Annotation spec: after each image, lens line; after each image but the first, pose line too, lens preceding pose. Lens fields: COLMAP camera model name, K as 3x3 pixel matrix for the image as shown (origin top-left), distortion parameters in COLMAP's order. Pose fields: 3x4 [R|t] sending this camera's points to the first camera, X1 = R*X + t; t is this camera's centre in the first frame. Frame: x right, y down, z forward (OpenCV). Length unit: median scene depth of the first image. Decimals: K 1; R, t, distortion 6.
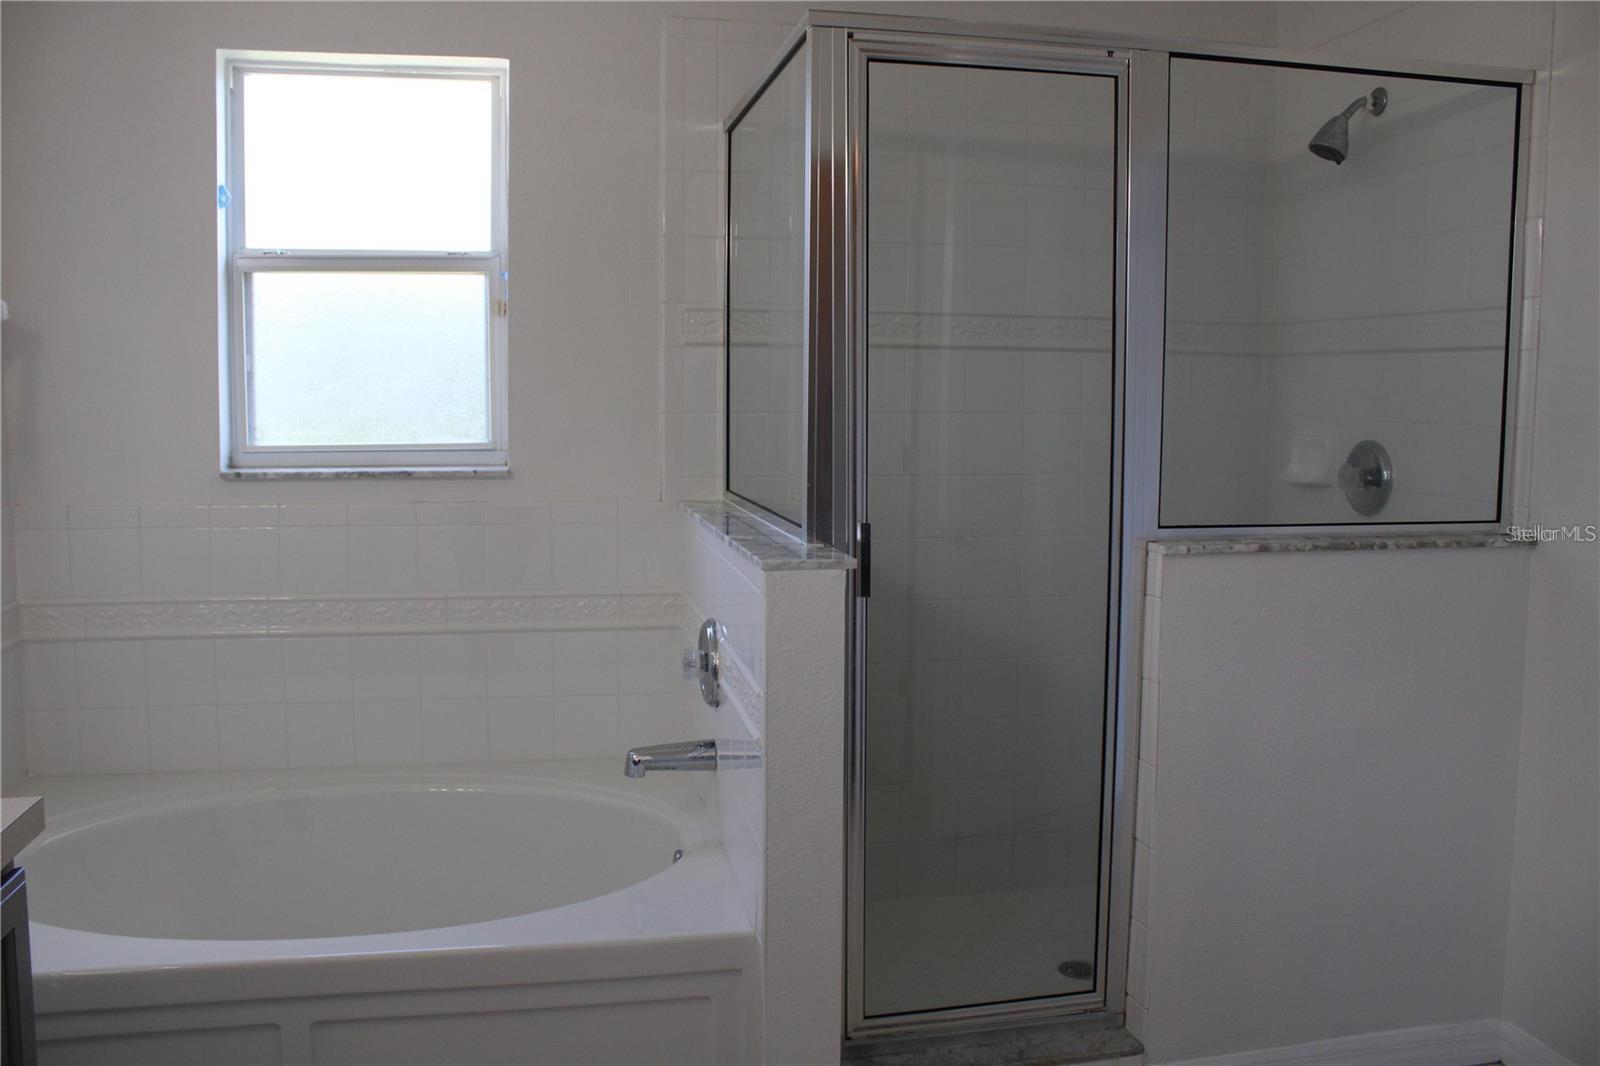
lens RADIAL K [[1323.3, 0, 798.2], [0, 1323.3, 534.6], [0, 0, 1]] dist [-0.151368, 0.100256]
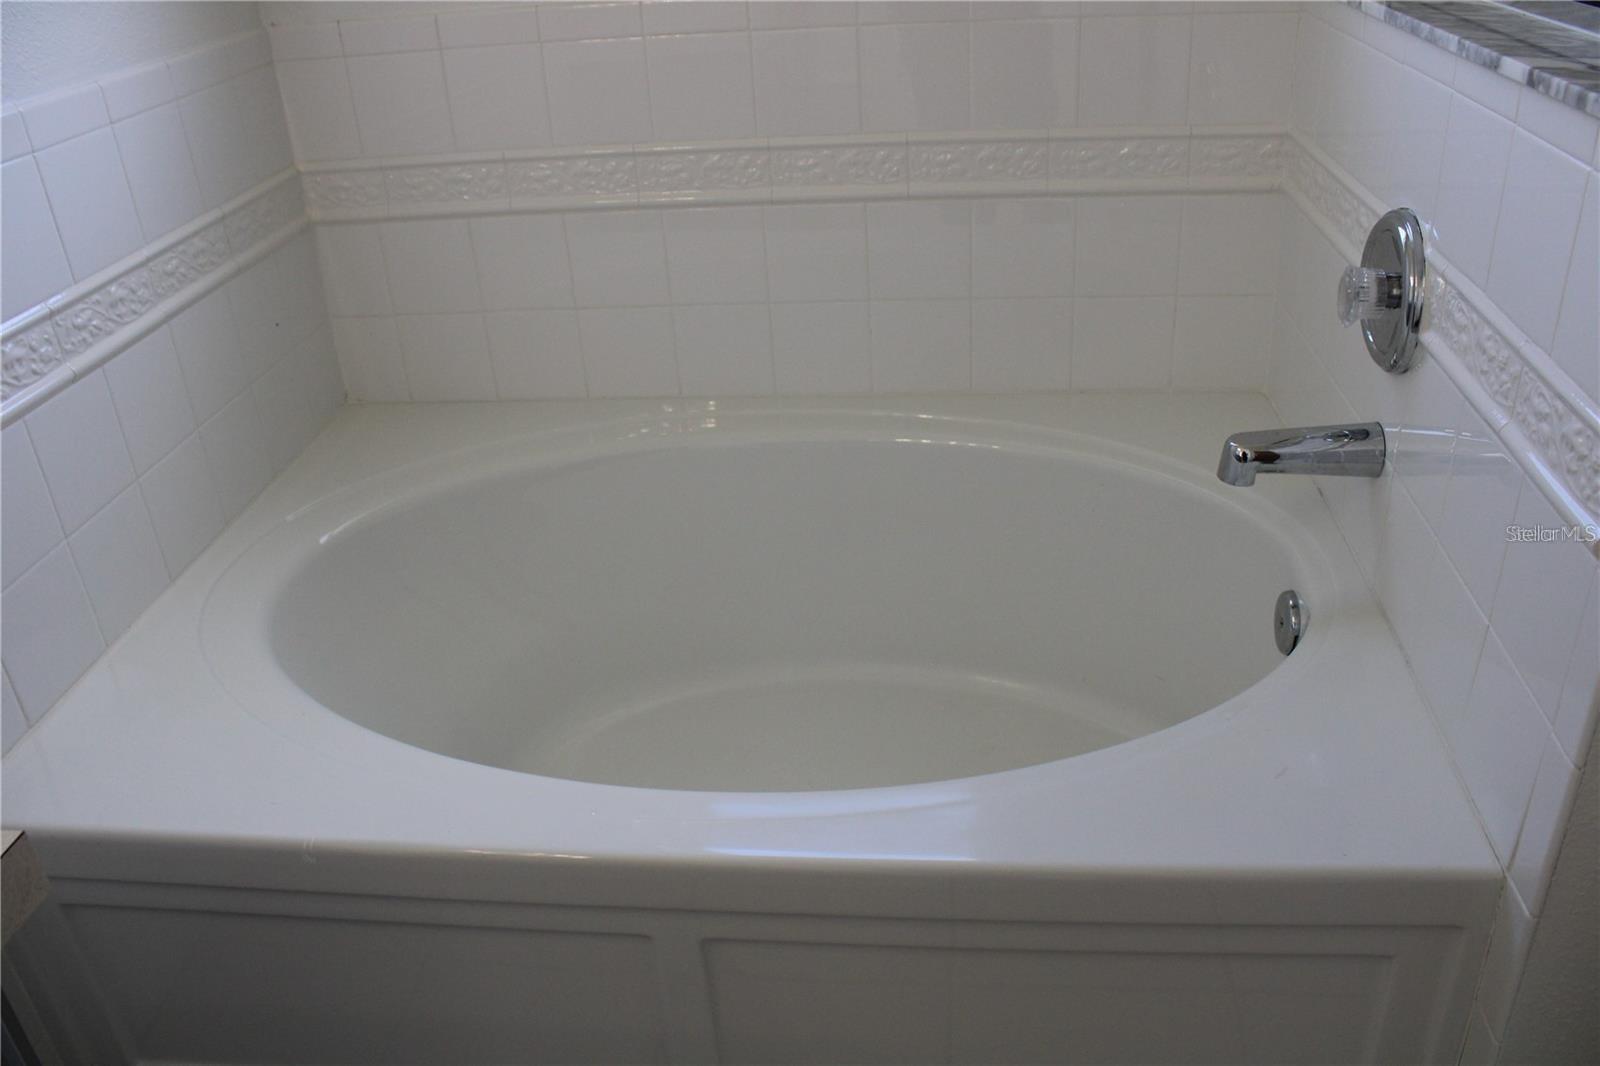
lens RADIAL K [[1323.3, 0, 793.7], [0, 1323.3, 530.6], [0, 0, 1]] dist [-0.151368, 0.100256]
pose [[0.947401, 0.084282, -0.308752, -0.117888], [0.039096, 0.927002, 0.373014, -0.015433], [0.317652, -0.365464, 0.874947, 0.389866]]
